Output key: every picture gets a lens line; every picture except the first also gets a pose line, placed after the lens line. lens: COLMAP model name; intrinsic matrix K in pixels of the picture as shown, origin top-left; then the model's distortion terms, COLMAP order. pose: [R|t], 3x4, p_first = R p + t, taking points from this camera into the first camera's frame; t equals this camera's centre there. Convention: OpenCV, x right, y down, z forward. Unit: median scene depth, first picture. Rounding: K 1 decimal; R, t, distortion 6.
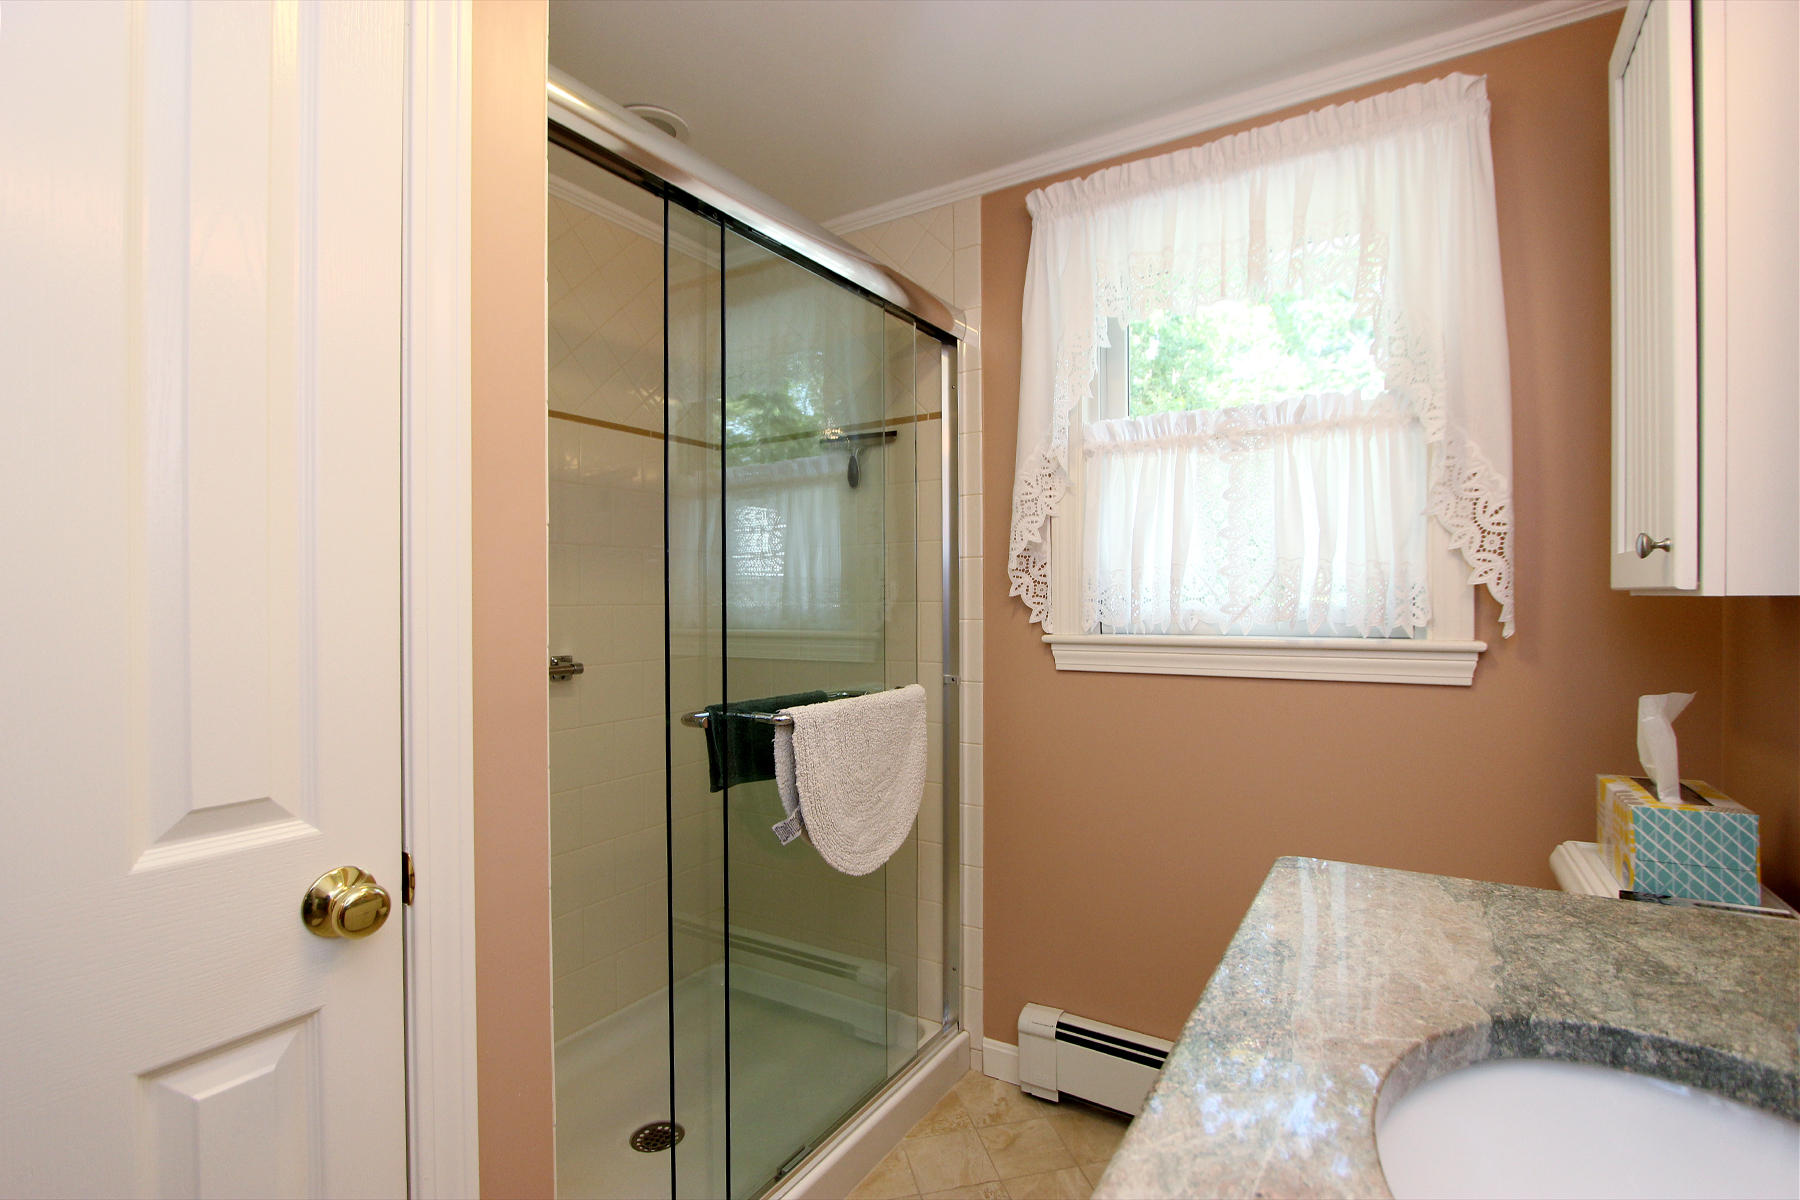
lens RADIAL K [[837.5, 0, 896.5], [0, 837.5, 604.4], [0, 0, 1]] dist [-0.015379, 0.000200]
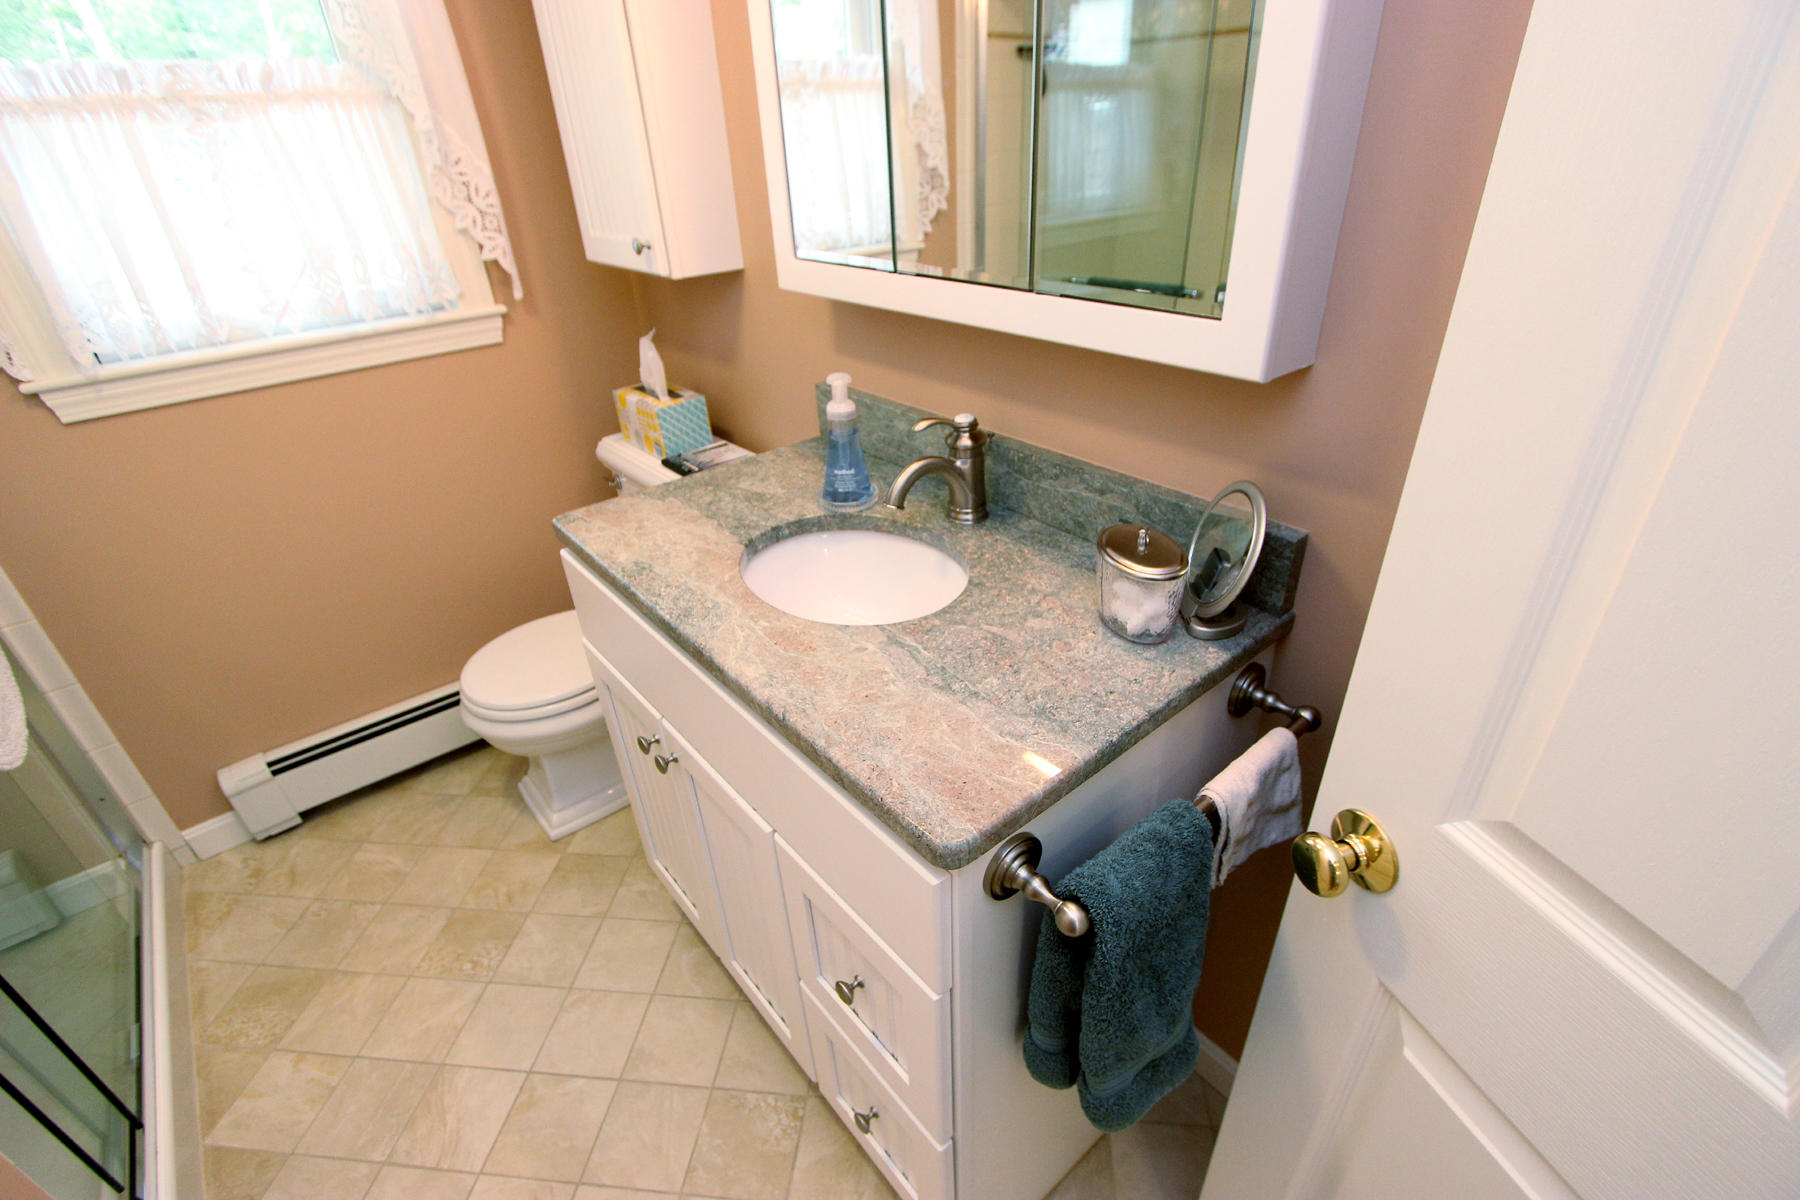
lens RADIAL K [[833.1, 0, 926.2], [0, 833.1, 629.2], [0, 0, 1]] dist [-0.031997, 0.005282]
pose [[0.291578, -0.504897, 0.812441, -0.363849], [0.040122, 0.855056, 0.516981, -0.149139], [-0.955705, -0.118143, 0.269573, -0.021856]]
